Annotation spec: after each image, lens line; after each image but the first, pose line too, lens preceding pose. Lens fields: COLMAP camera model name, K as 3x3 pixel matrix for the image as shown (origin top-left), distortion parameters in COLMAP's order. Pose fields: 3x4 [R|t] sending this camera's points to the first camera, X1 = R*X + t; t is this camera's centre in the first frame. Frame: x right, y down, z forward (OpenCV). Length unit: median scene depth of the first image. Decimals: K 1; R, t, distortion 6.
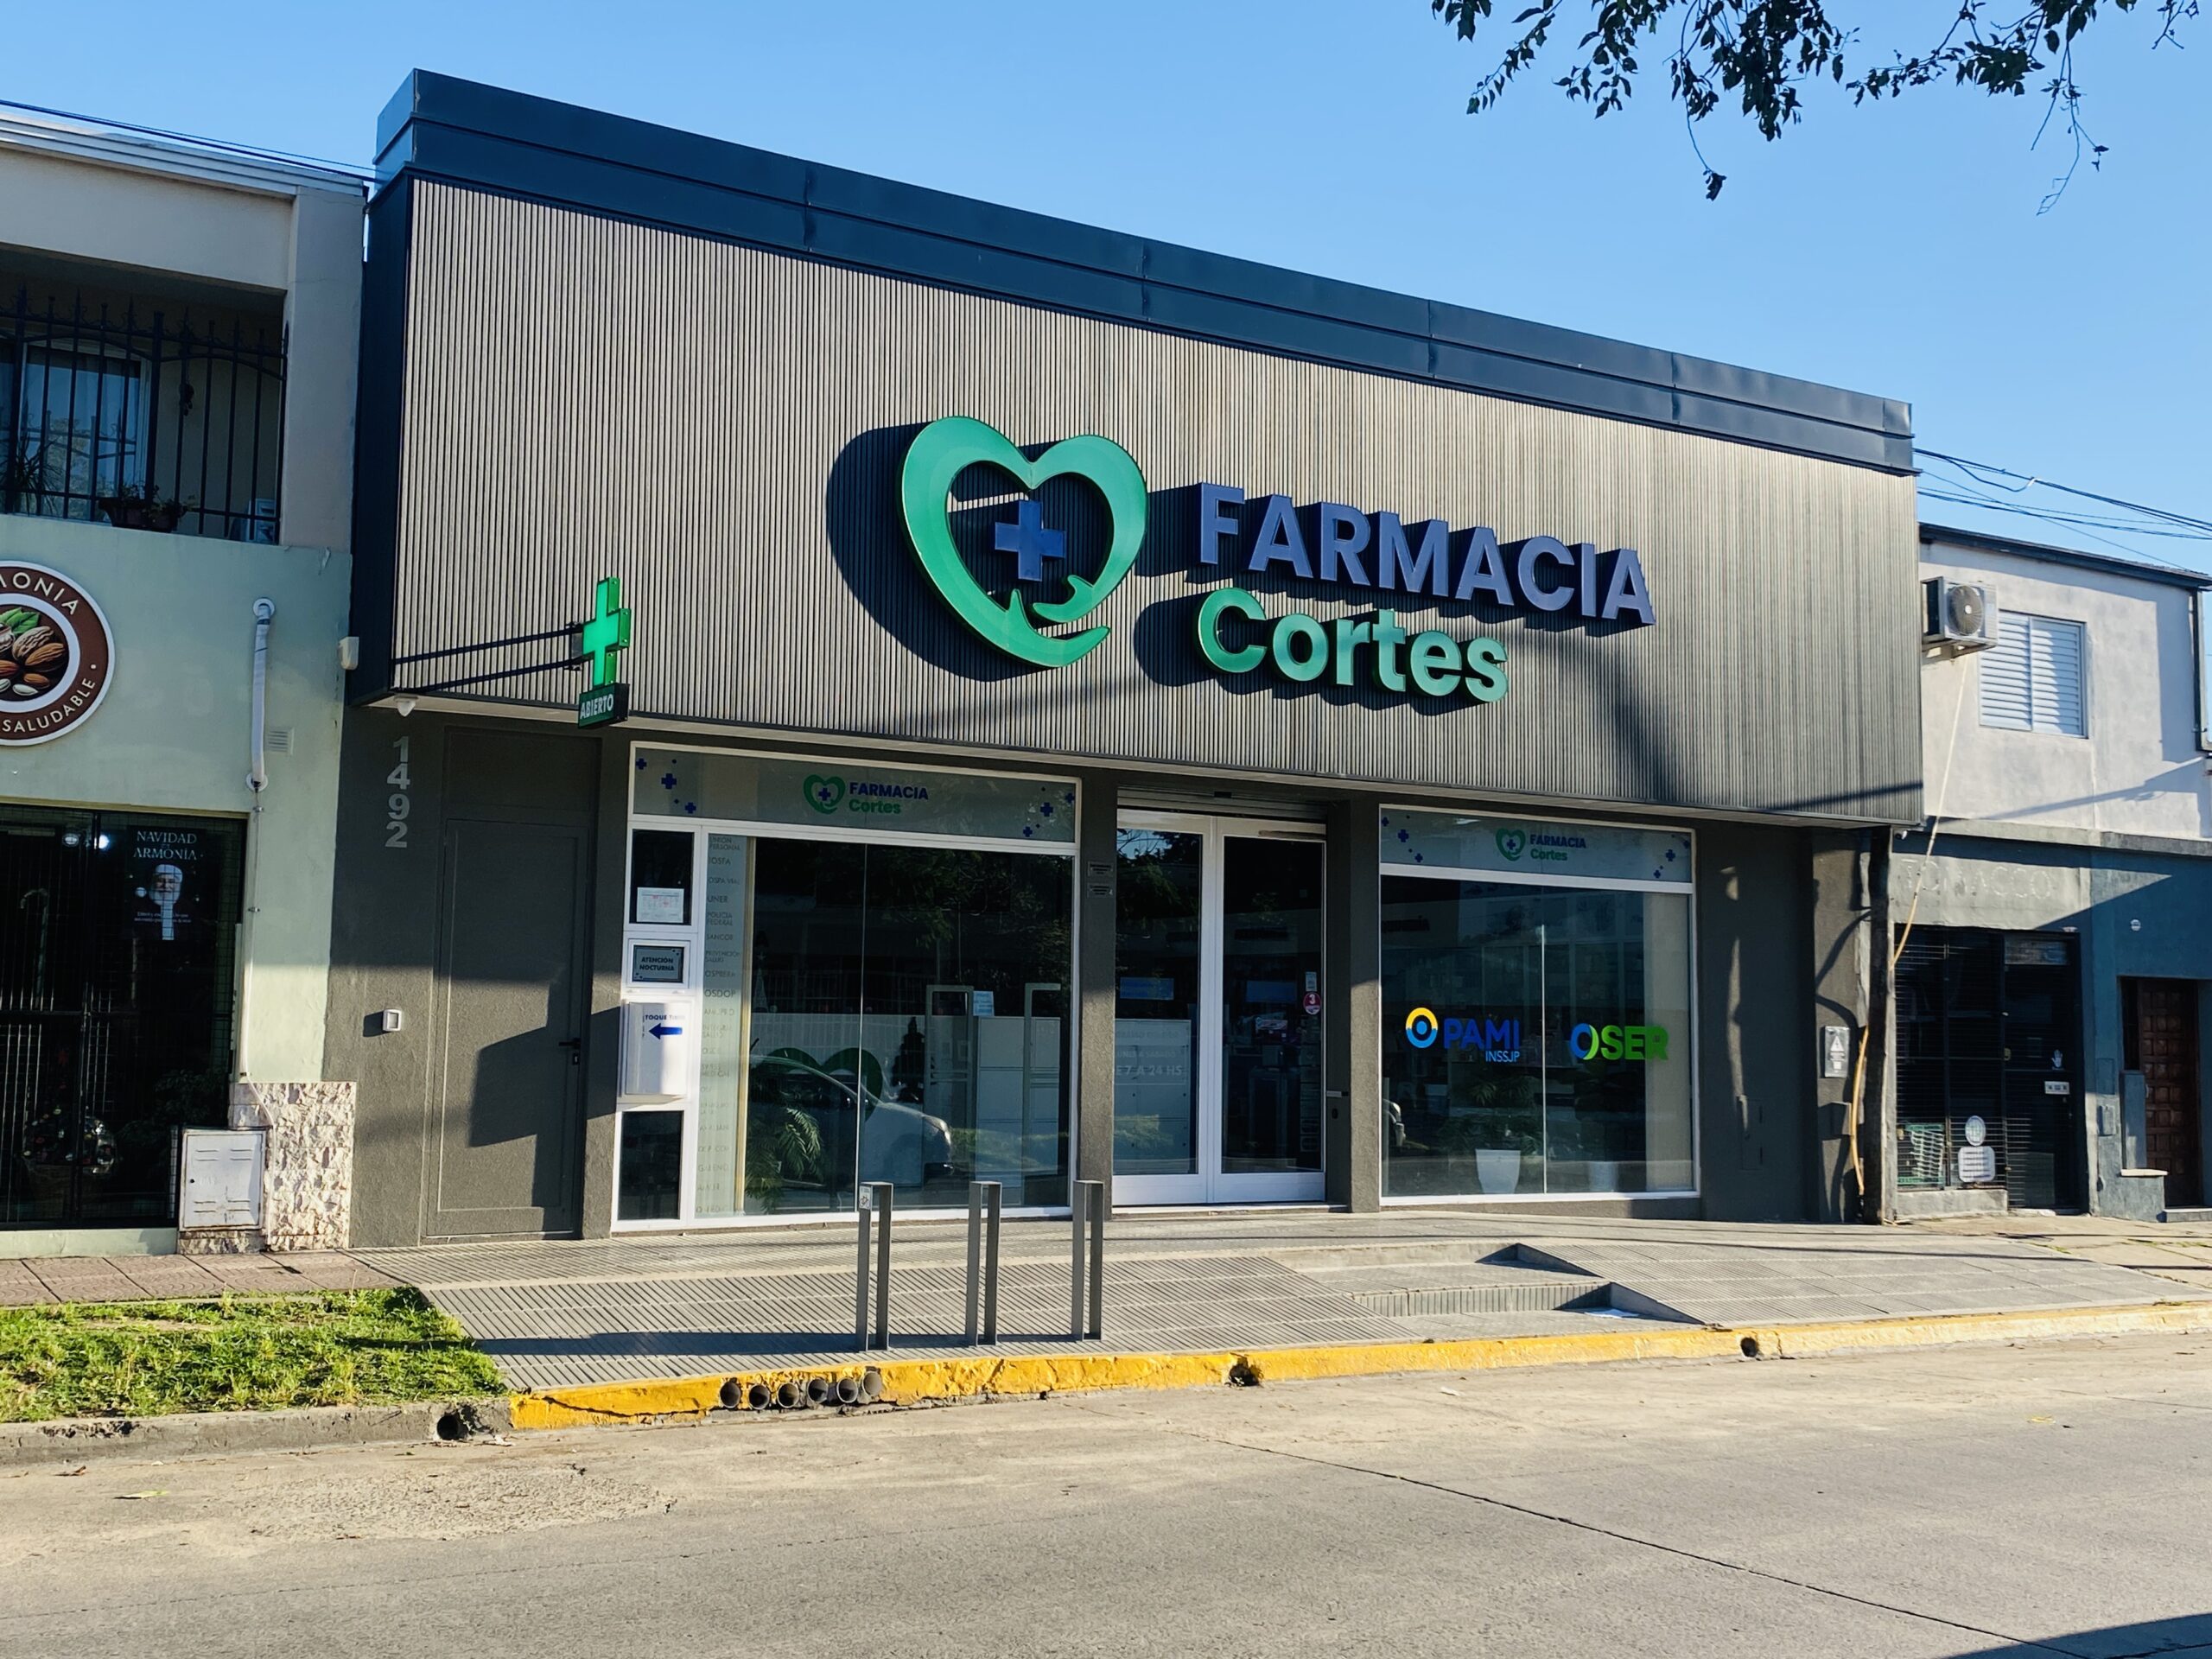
lens RADIAL K [[2328.1, 0, 1105.3], [0, 2328.1, 832.2], [0, 0, 1]] dist [-0.001793, 0.000000]
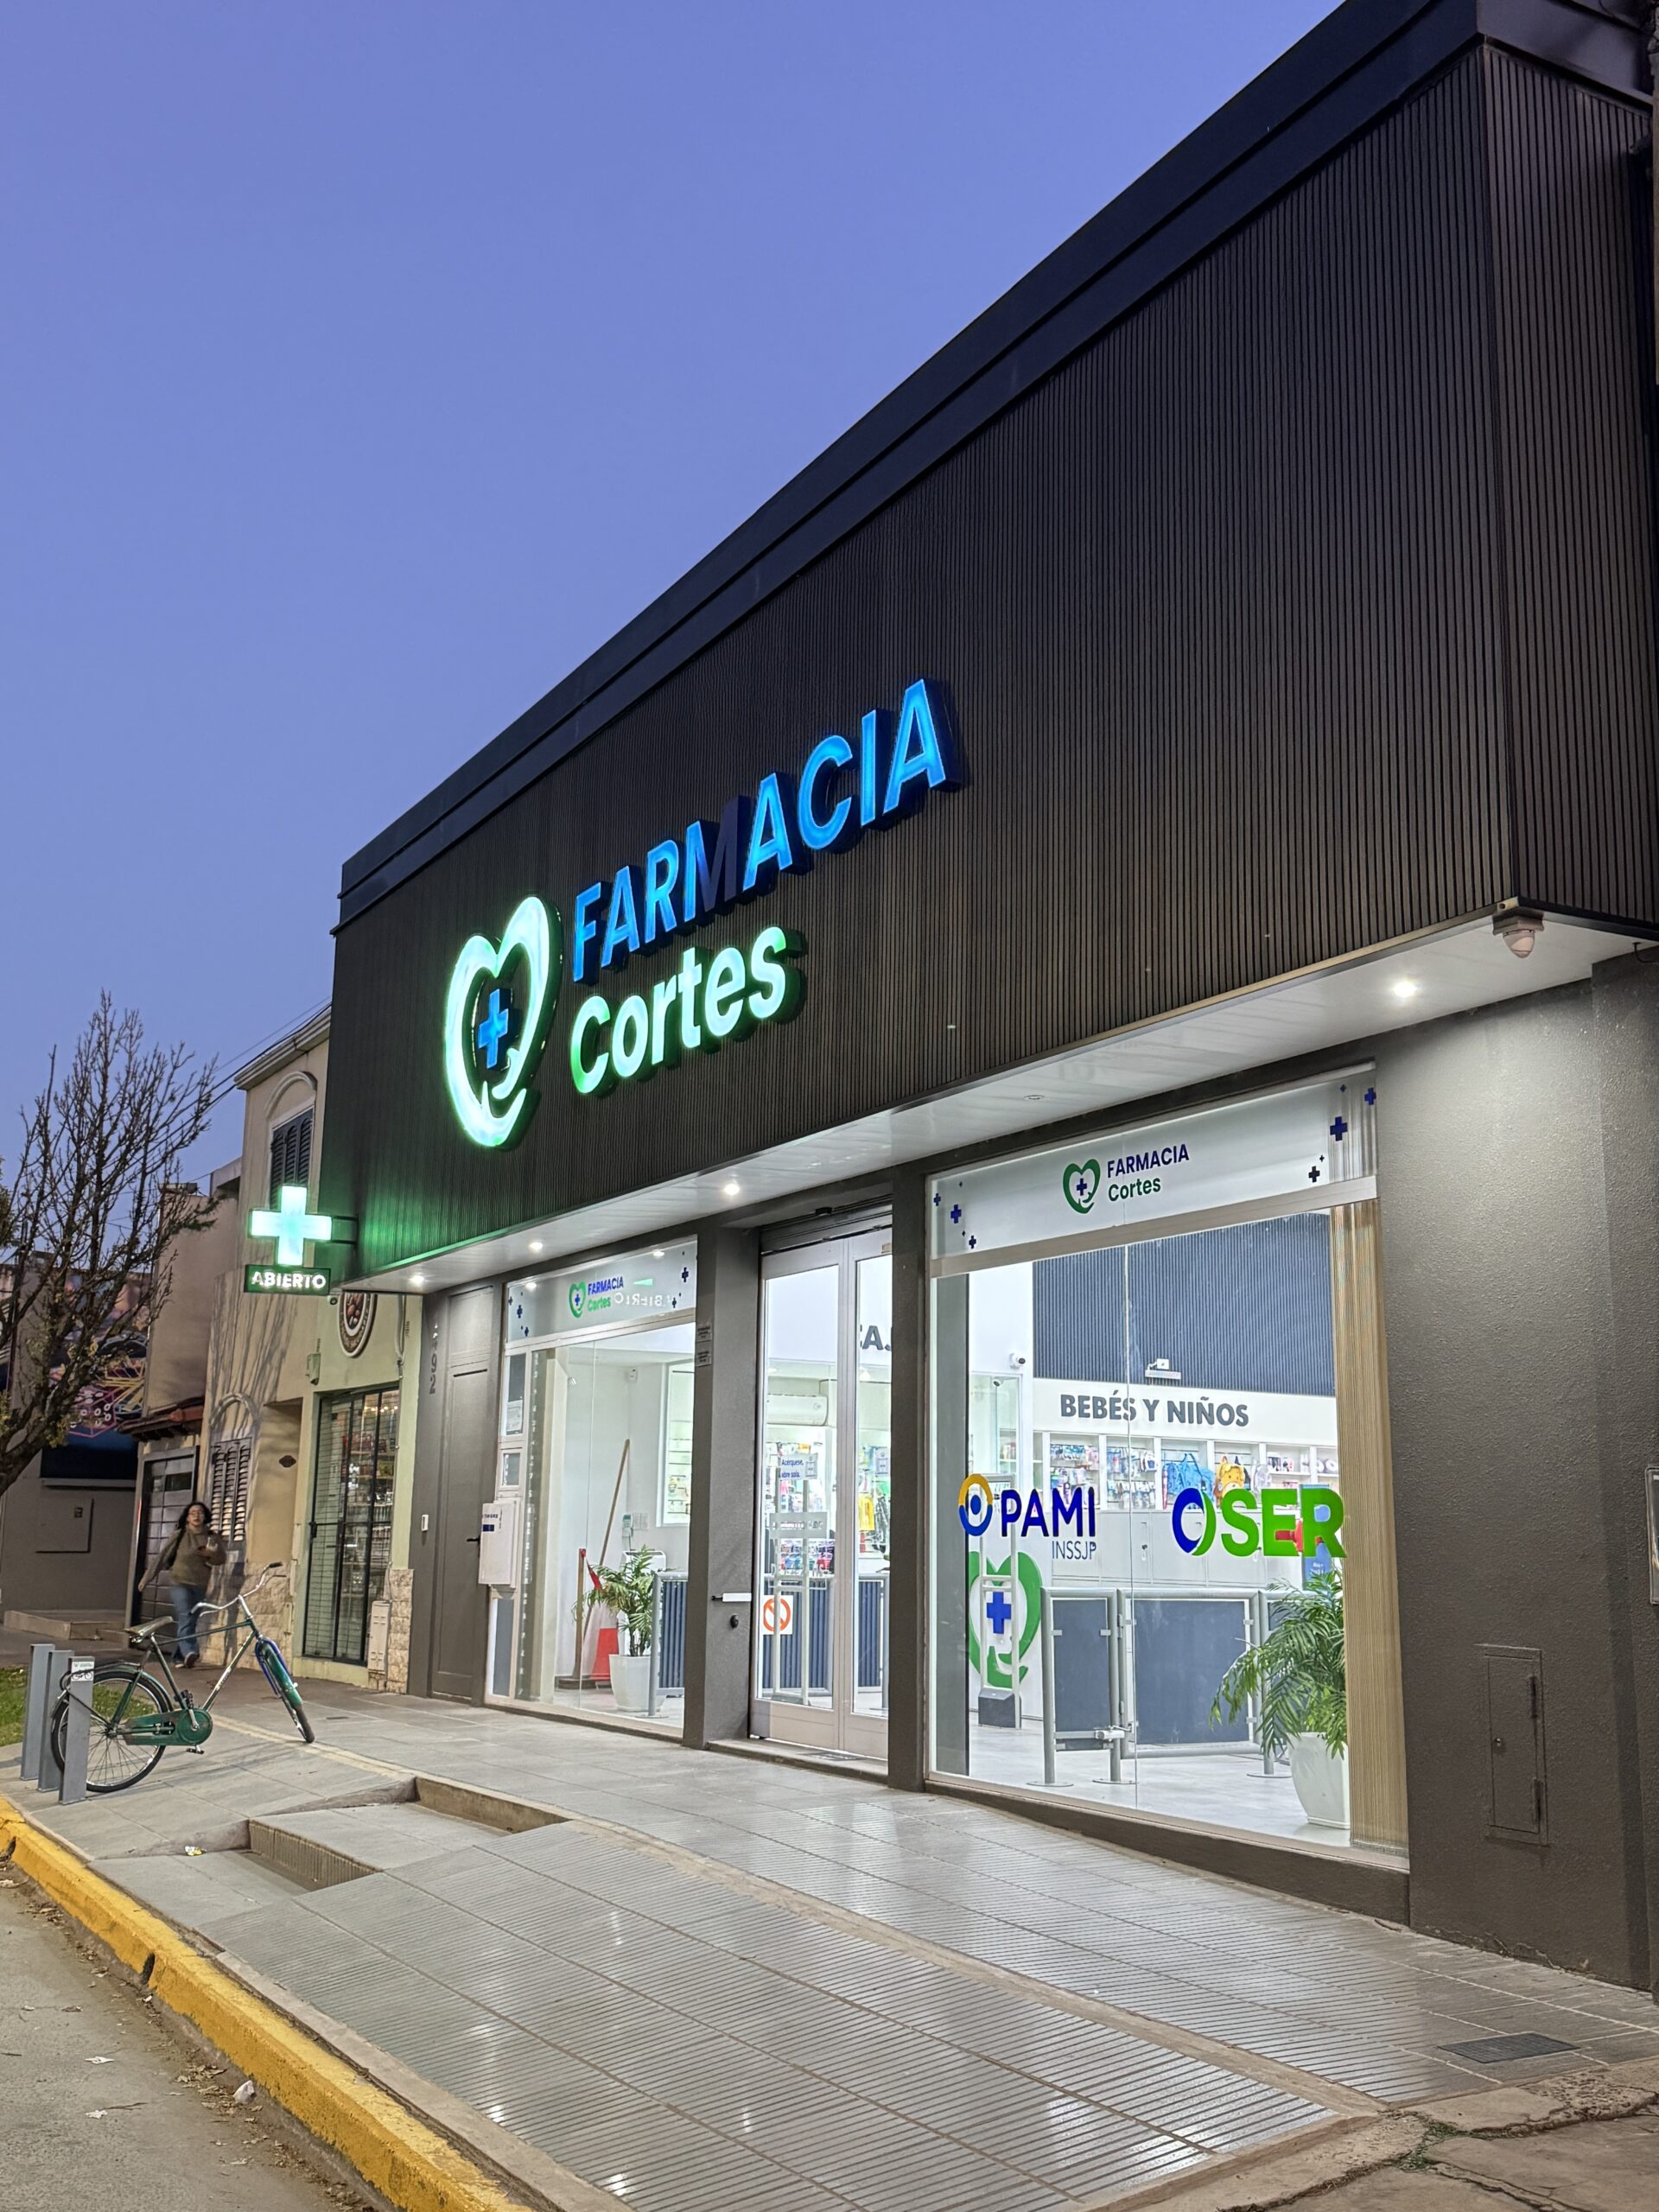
lens RADIAL K [[2211.1, 0, 828.5], [0, 2211.1, 1104.5], [0, 0, 1]] dist [0.019354, 0.000000]
pose [[-0.024325, -0.214179, -0.976492, 0.805612], [0.072308, 0.973845, -0.215400, 0.112028], [0.997086, -0.075847, -0.008202, 1.034619]]
